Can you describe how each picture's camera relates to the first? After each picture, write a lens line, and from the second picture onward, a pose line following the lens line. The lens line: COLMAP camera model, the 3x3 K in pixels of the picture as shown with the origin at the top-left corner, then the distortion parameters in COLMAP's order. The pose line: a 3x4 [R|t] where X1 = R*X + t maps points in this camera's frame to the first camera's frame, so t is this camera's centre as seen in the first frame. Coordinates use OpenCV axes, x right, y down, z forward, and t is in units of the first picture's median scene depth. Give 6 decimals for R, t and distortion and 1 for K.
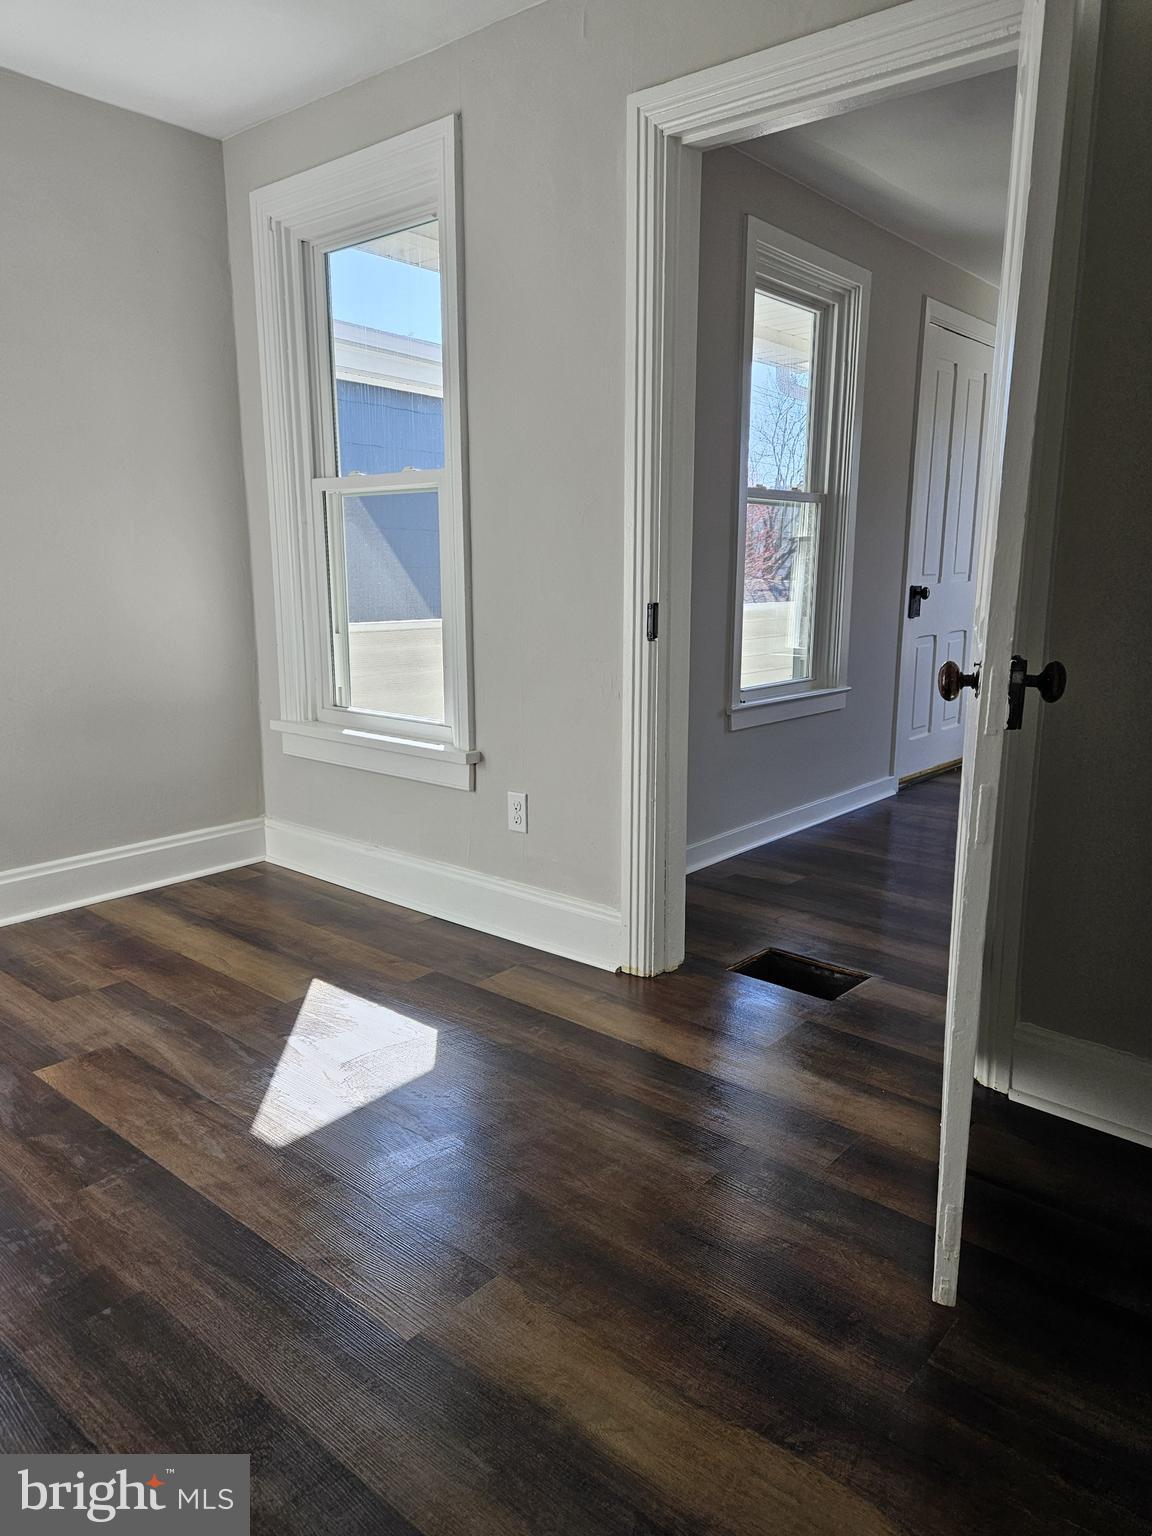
lens RADIAL K [[1021.9, 0, 551.0], [0, 1021.9, 759.3], [0, 0, 1]] dist [0.084588, -0.073320]
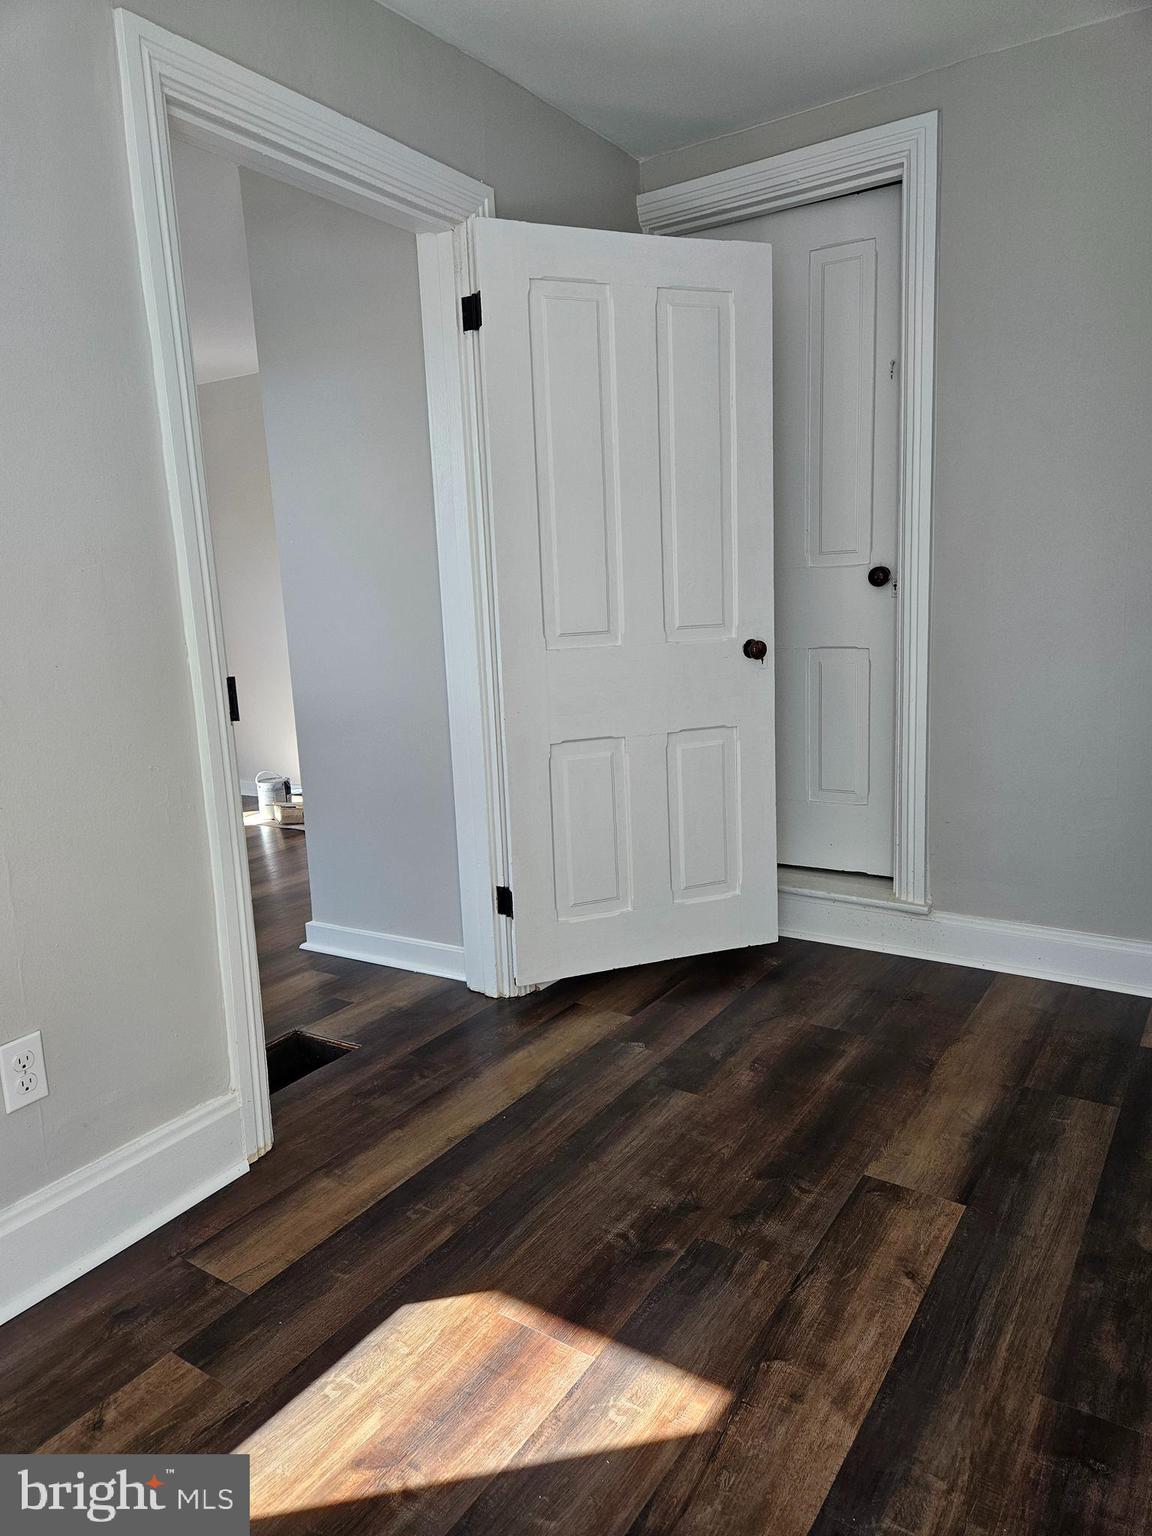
lens RADIAL K [[1013.1, 0, 562.1], [0, 1013.1, 776.8], [0, 0, 1]] dist [0.077740, -0.070991]
pose [[-0.112626, -0.172604, 0.978531, -0.989943], [0.235201, 0.952179, 0.195027, -0.241891], [-0.965399, 0.252116, -0.066643, 1.157385]]
